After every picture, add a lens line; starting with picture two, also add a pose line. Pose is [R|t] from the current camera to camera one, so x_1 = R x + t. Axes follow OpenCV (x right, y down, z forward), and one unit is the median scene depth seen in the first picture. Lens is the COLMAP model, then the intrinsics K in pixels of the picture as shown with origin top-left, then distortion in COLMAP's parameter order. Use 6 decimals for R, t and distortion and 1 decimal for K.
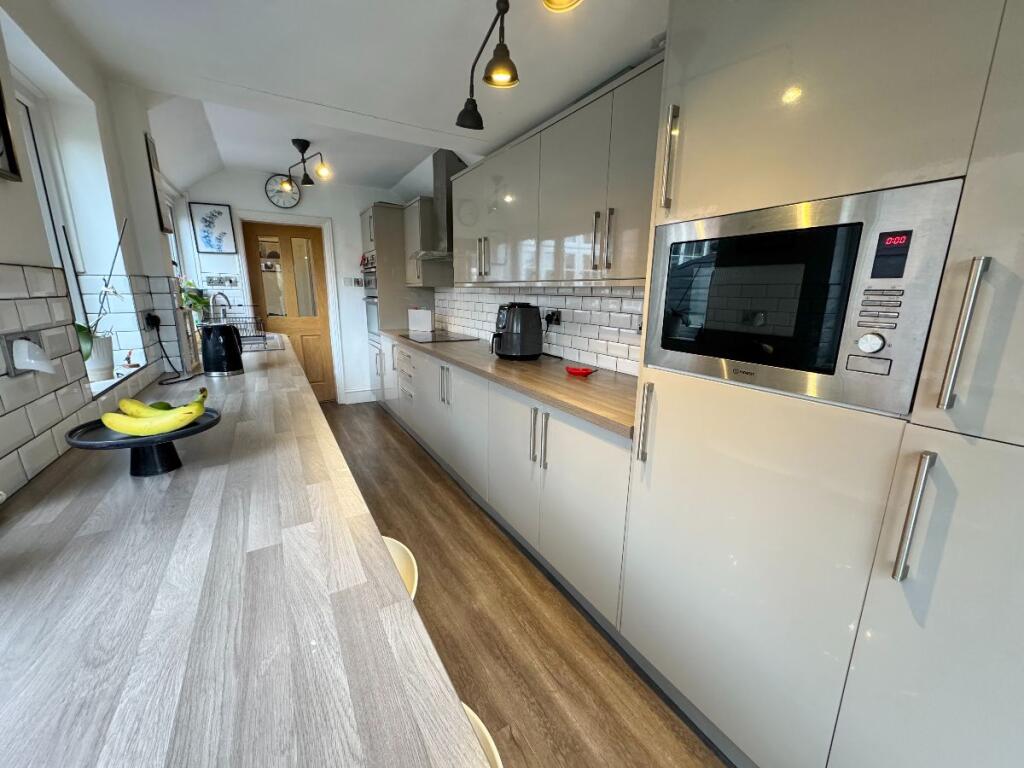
lens RADIAL K [[407.5, 0, 512.0], [0, 407.5, 384.0], [0, 0, 1]] dist [0.000141, 0.000068]
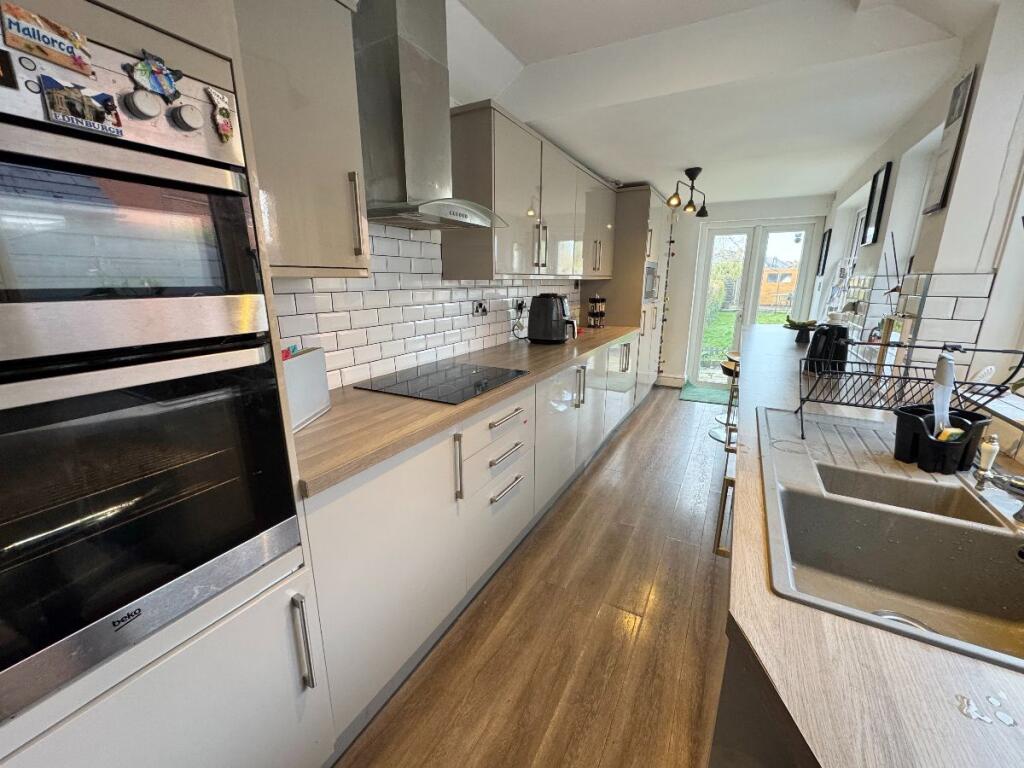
lens RADIAL K [[407.5, 0, 512.0], [0, 407.5, 384.0], [0, 0, 1]] dist [0.000141, 0.000068]
pose [[-0.507940, -0.214767, 0.834190, -0.807912], [0.200518, 0.912336, 0.356982, -0.340777], [-0.837729, 0.348596, -0.420347, 1.424677]]
